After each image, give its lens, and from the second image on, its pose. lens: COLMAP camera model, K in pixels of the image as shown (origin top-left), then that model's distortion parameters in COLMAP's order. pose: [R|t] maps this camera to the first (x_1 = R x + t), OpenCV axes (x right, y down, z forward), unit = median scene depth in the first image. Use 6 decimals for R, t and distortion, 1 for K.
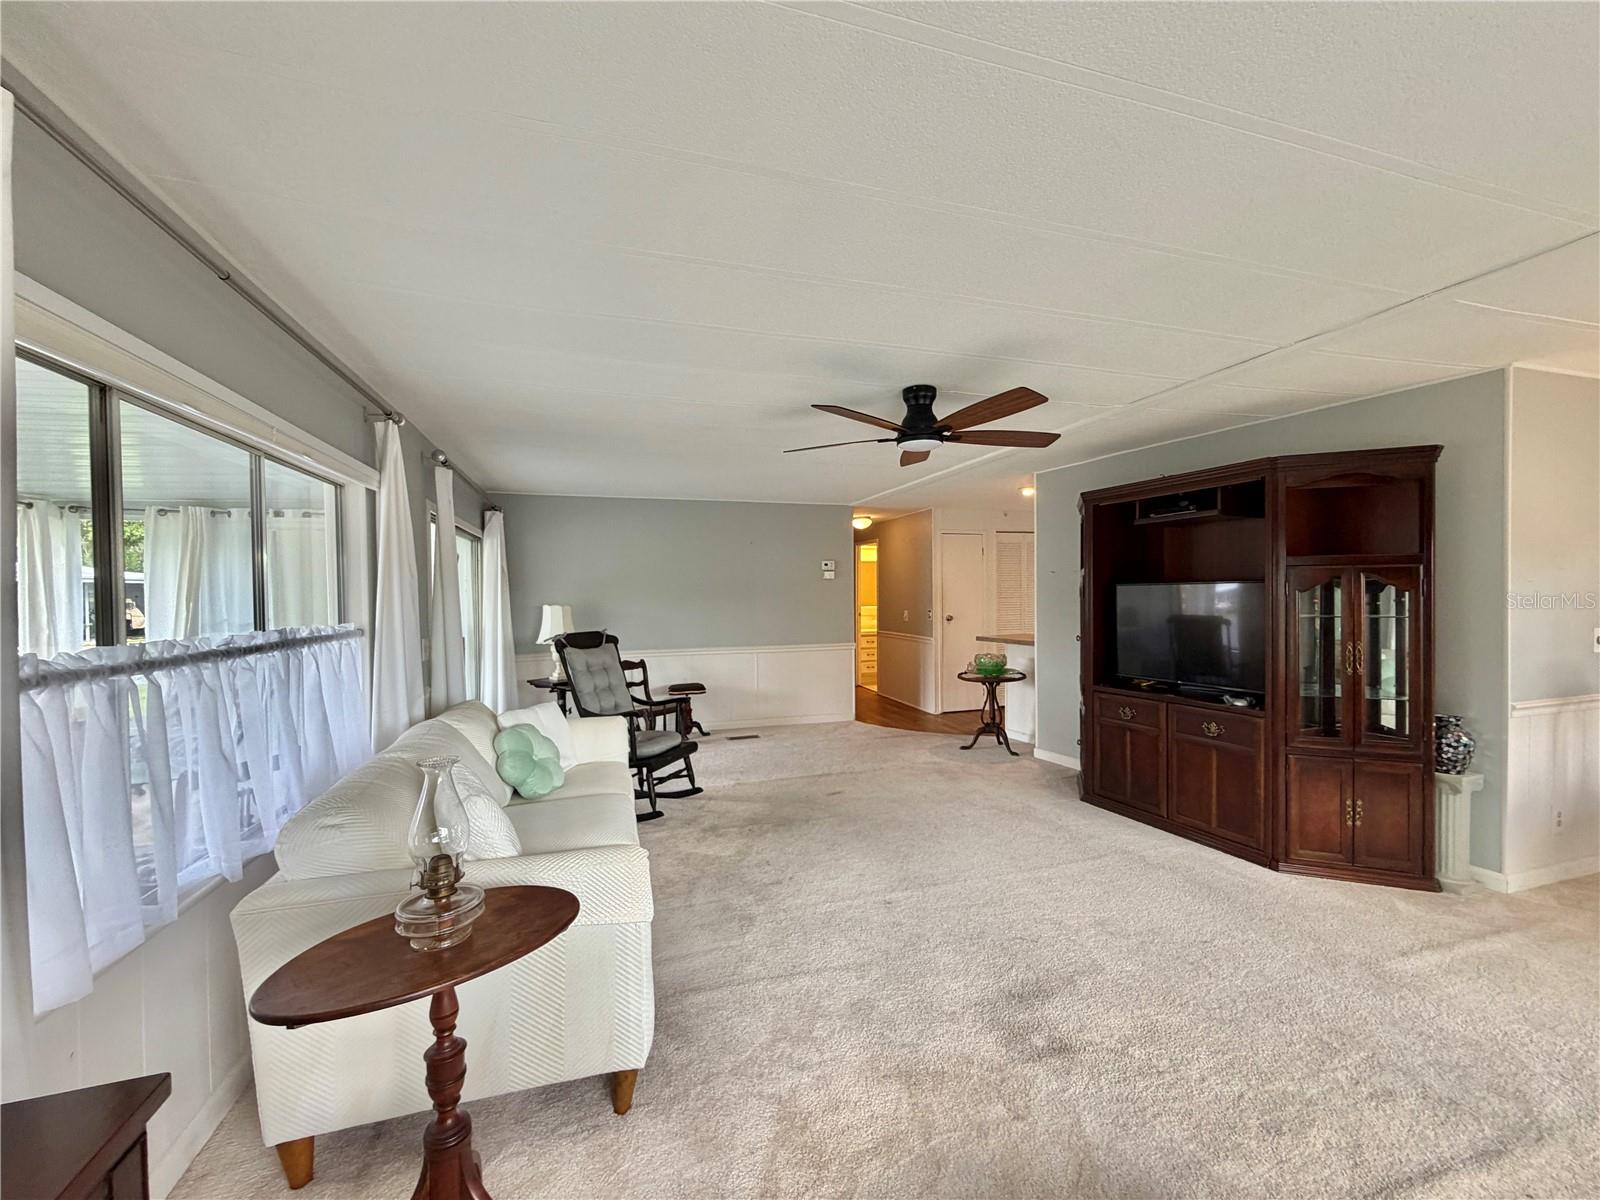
lens RADIAL K [[638.6, 0, 798.6], [0, 638.6, 601.4], [0, 0, 1]] dist [0.000376, 0.000007]
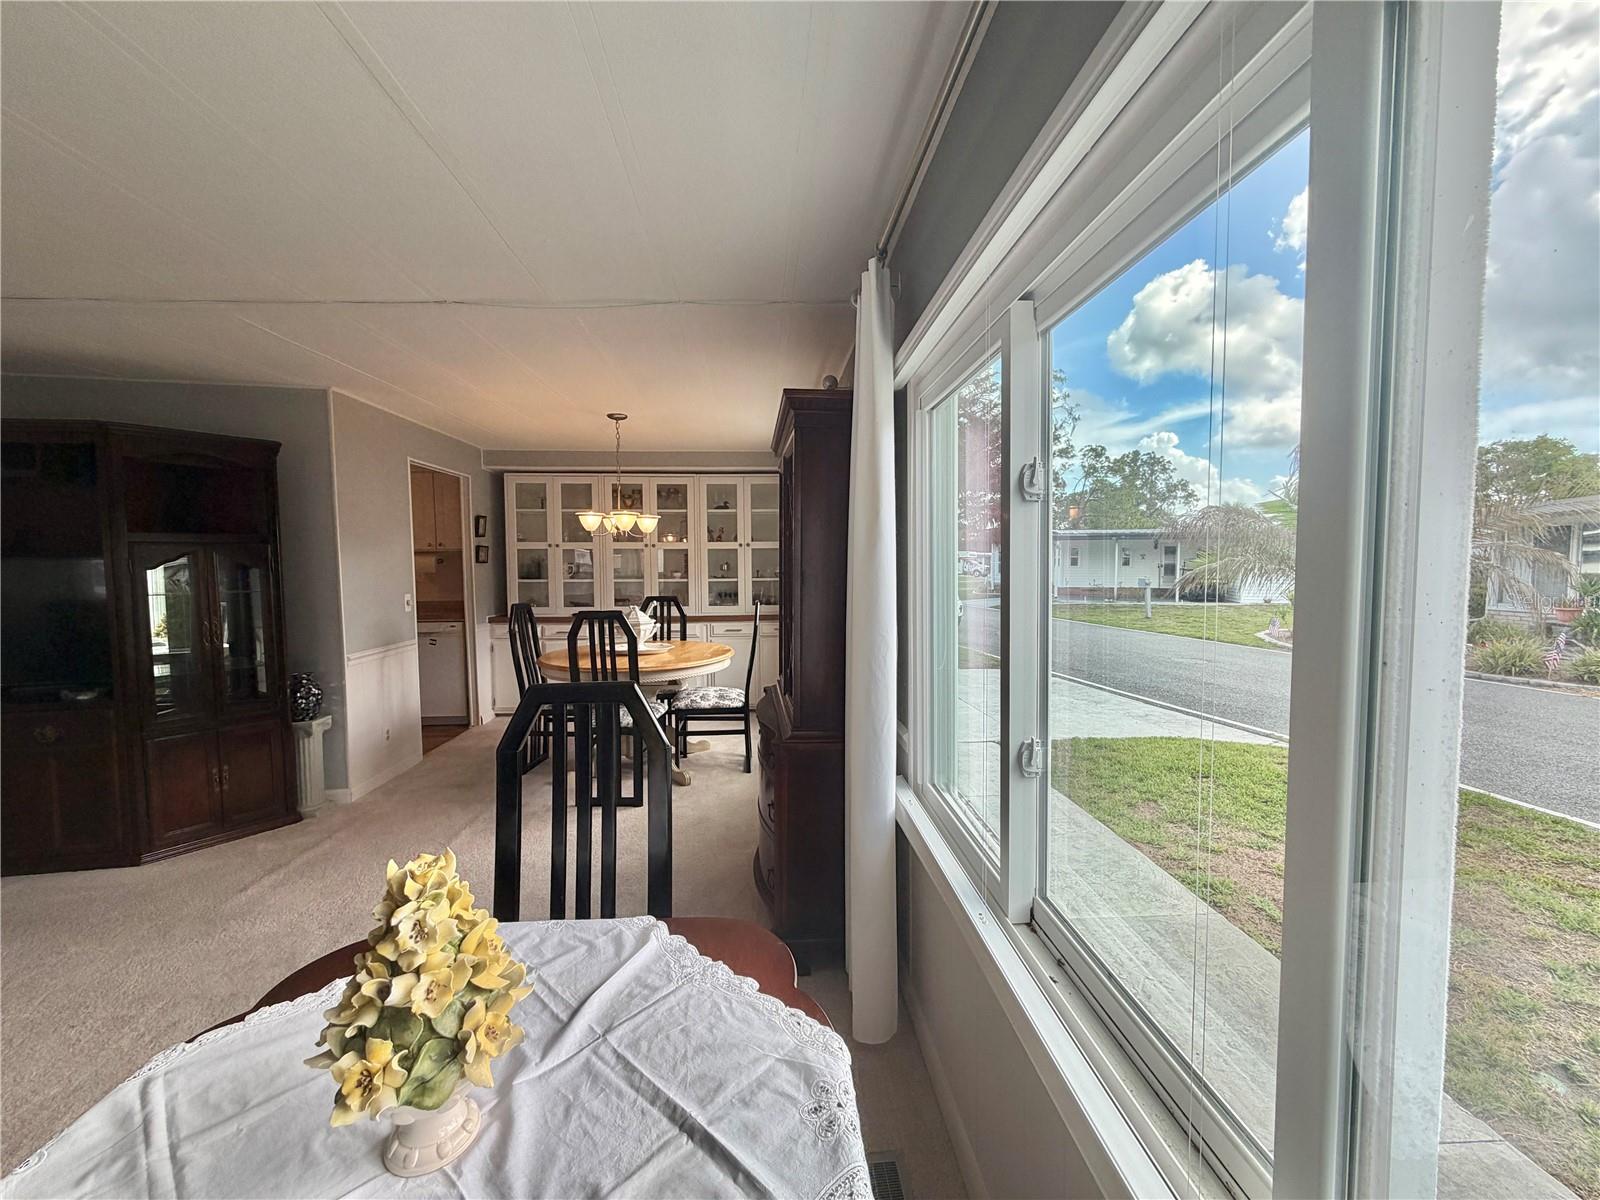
lens RADIAL K [[638.6, 0, 798.6], [0, 638.6, 601.4], [0, 0, 1]] dist [0.000376, 0.000007]
pose [[0.237324, -0.052333, 0.970020, 0.080057], [0.017475, 0.998616, 0.049601, 0.002382], [-0.971273, 0.005180, 0.237910, -0.165437]]
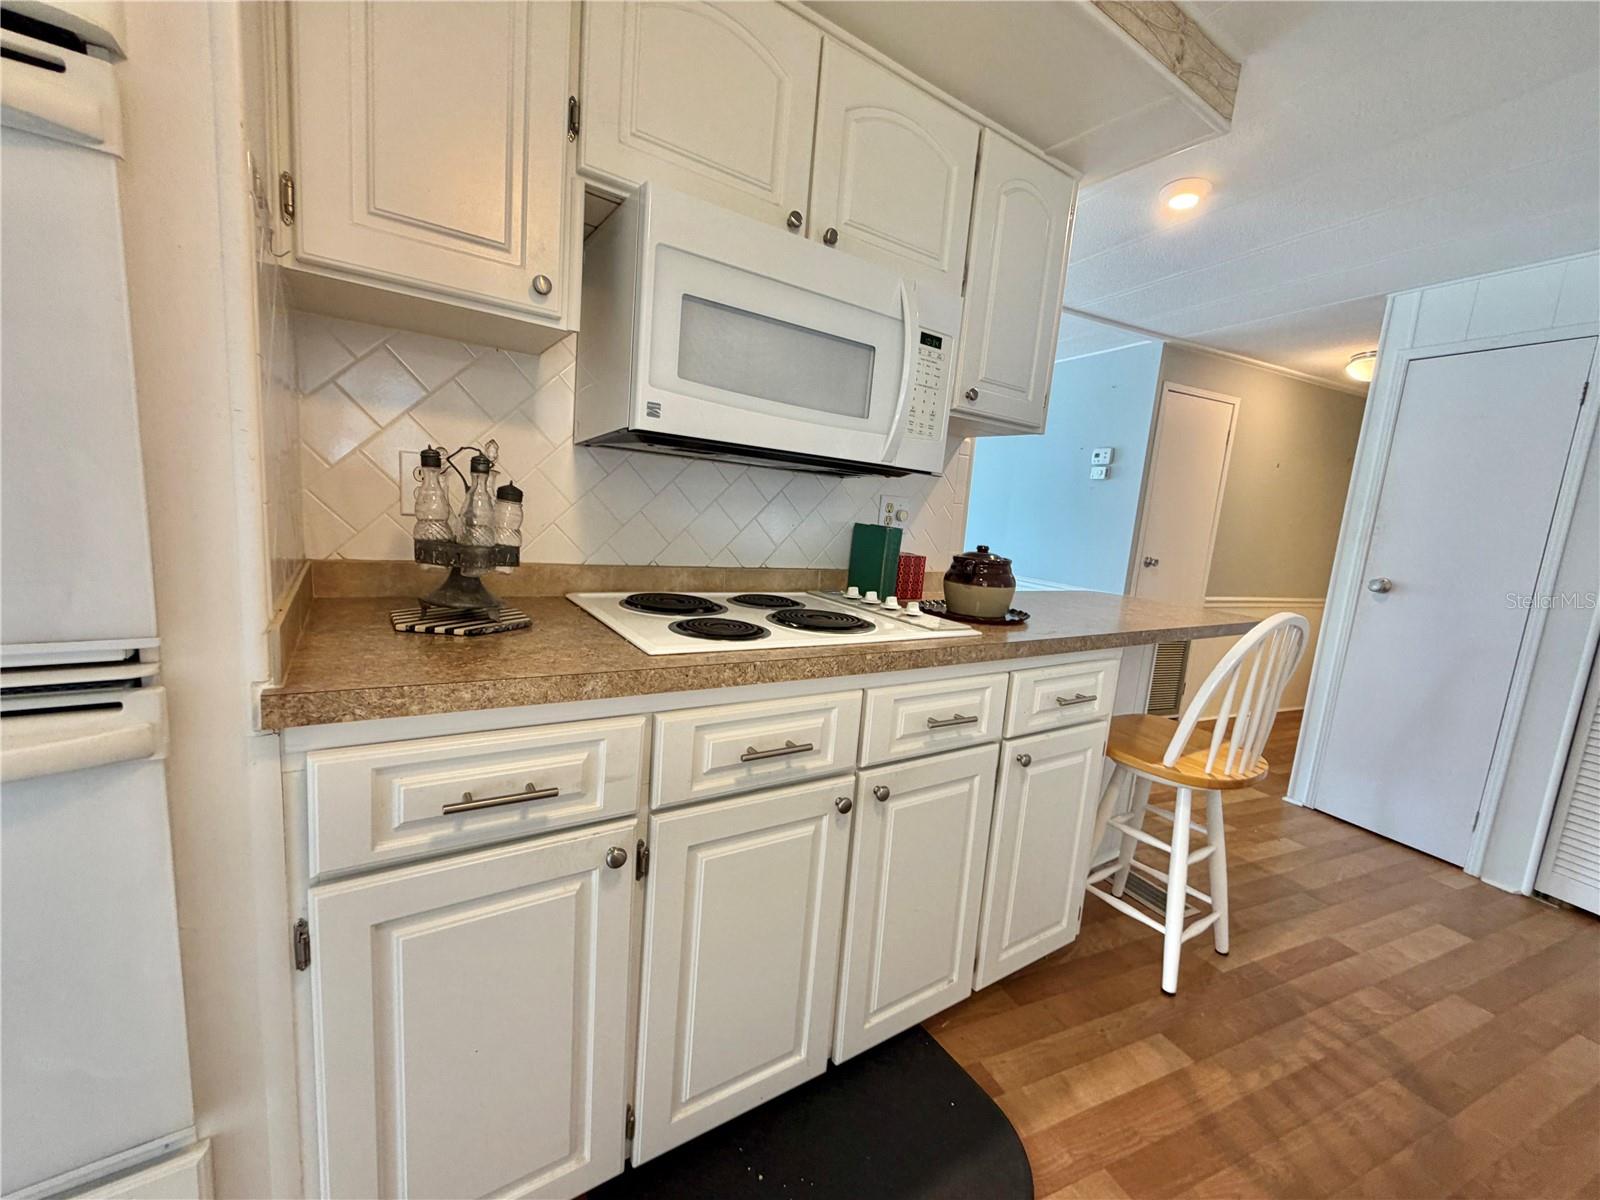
lens RADIAL K [[638.3, 0, 793.8], [0, 638.3, 601.9], [0, 0, 1]] dist [-0.000870, -0.000157]
pose [[0.122868, 0.168303, -0.978048, 1.291194], [-0.098263, 0.982735, 0.156765, 0.023313], [0.987546, 0.076845, 0.137285, 1.367205]]
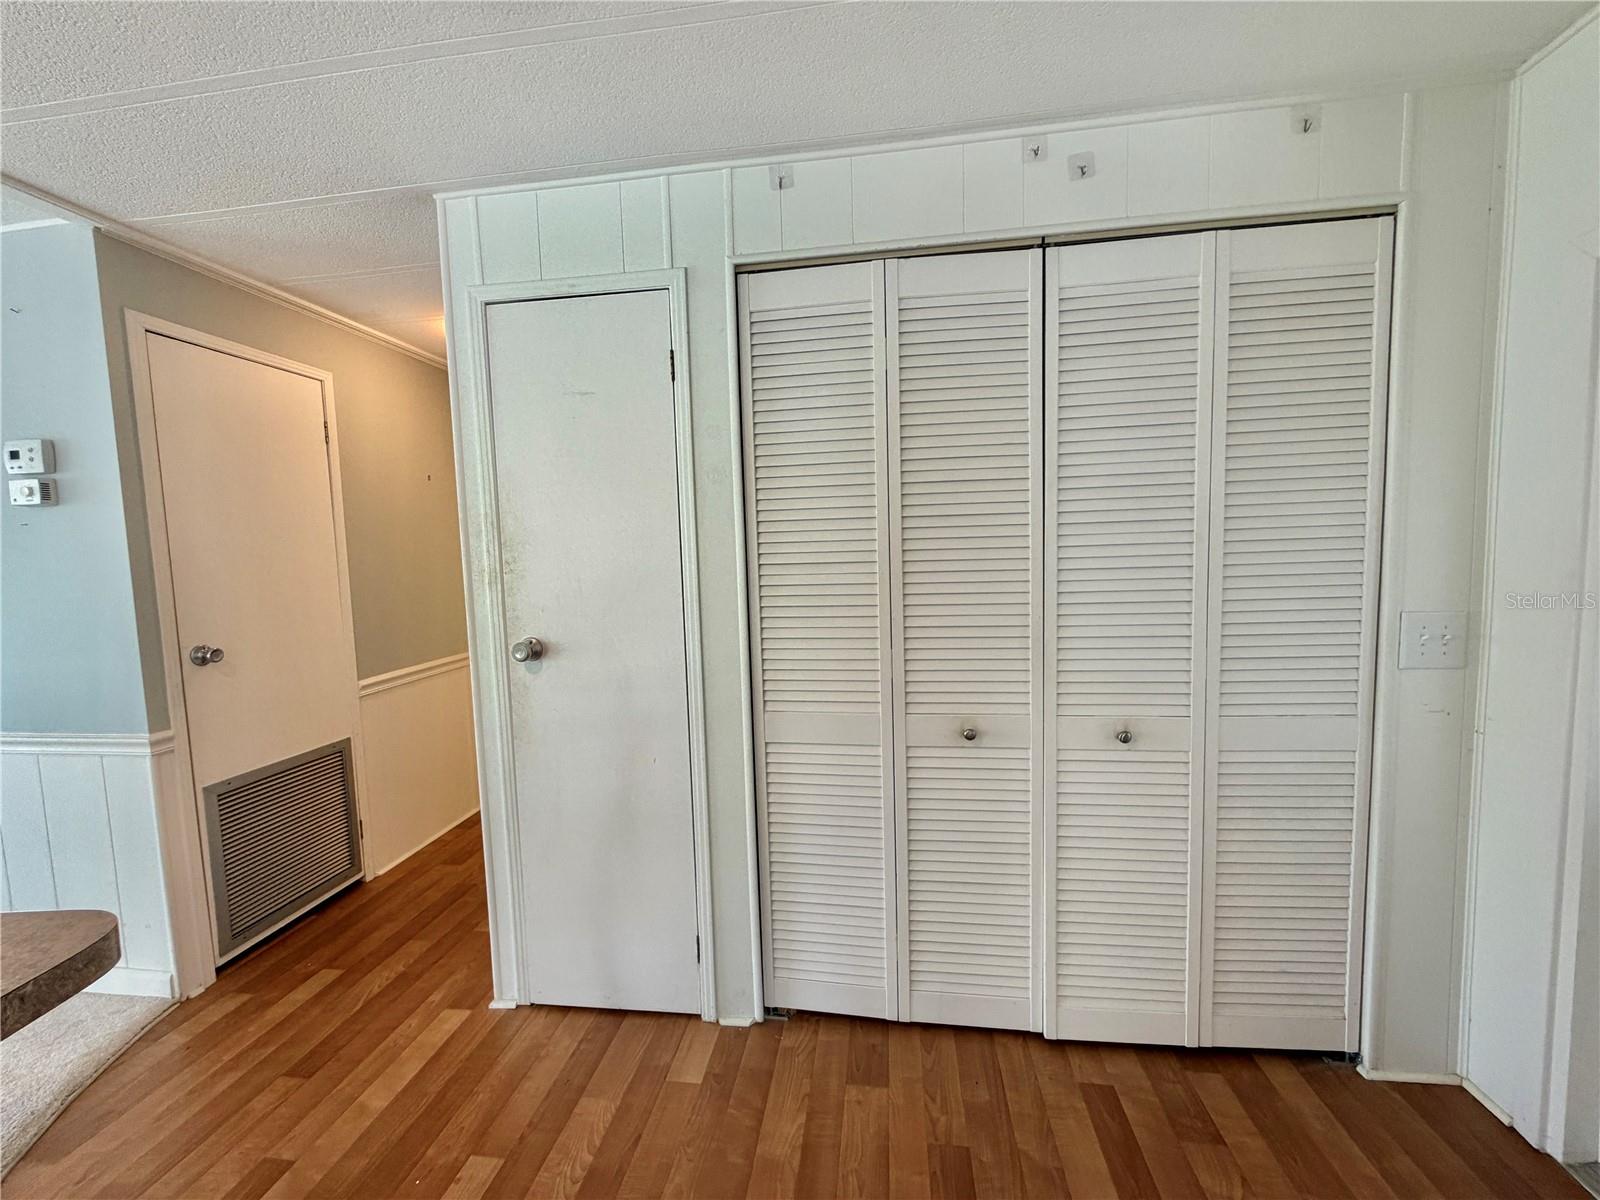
lens RADIAL K [[686.7, 0, 785.1], [0, 686.7, 602.1], [0, 0, 1]] dist [0.017232, -0.000038]
pose [[0.898697, 0.015737, -0.438288, 1.004390], [0.014109, 0.997801, 0.064757, -0.019135], [0.438344, -0.064381, 0.896499, 1.831655]]
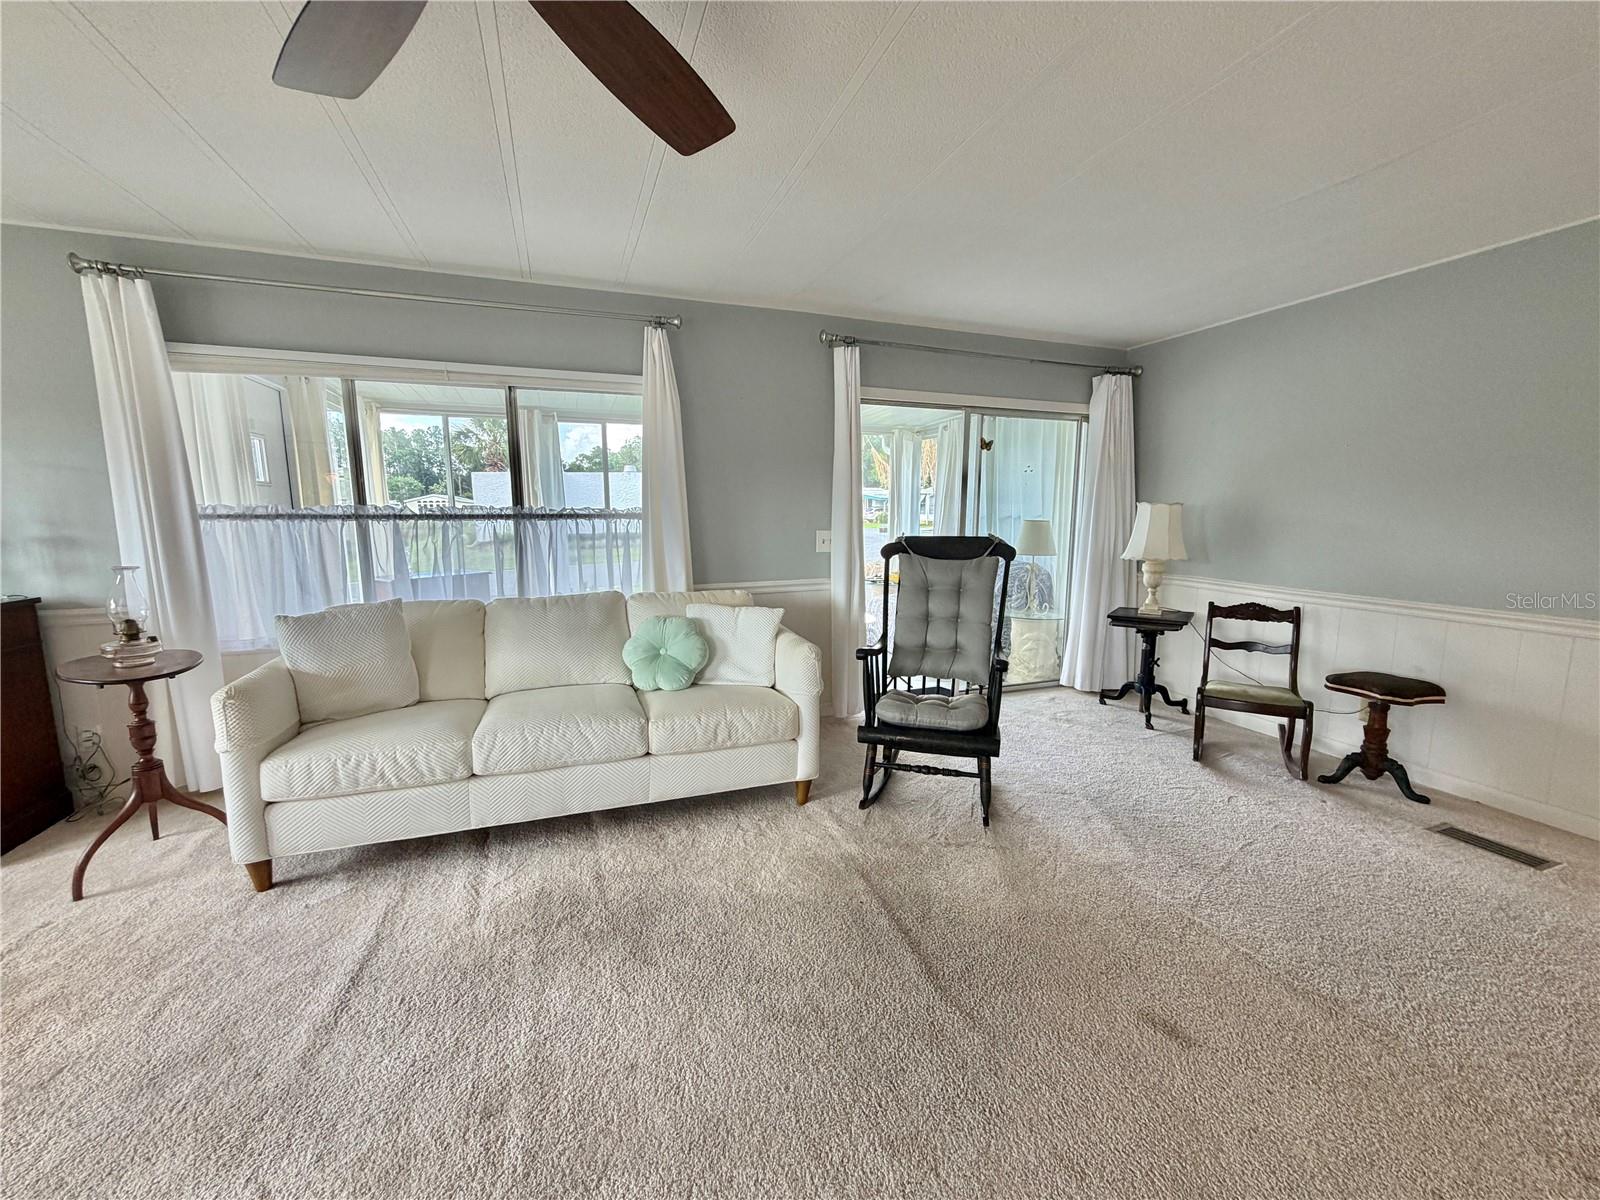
lens RADIAL K [[638.3, 0, 793.8], [0, 638.3, 601.9], [0, 0, 1]] dist [-0.000870, -0.000157]
pose [[0.043847, 0.154634, -0.986998, 0.489142], [-0.010097, 0.987967, 0.154338, 0.016090], [0.998987, 0.003199, 0.044881, 1.042962]]
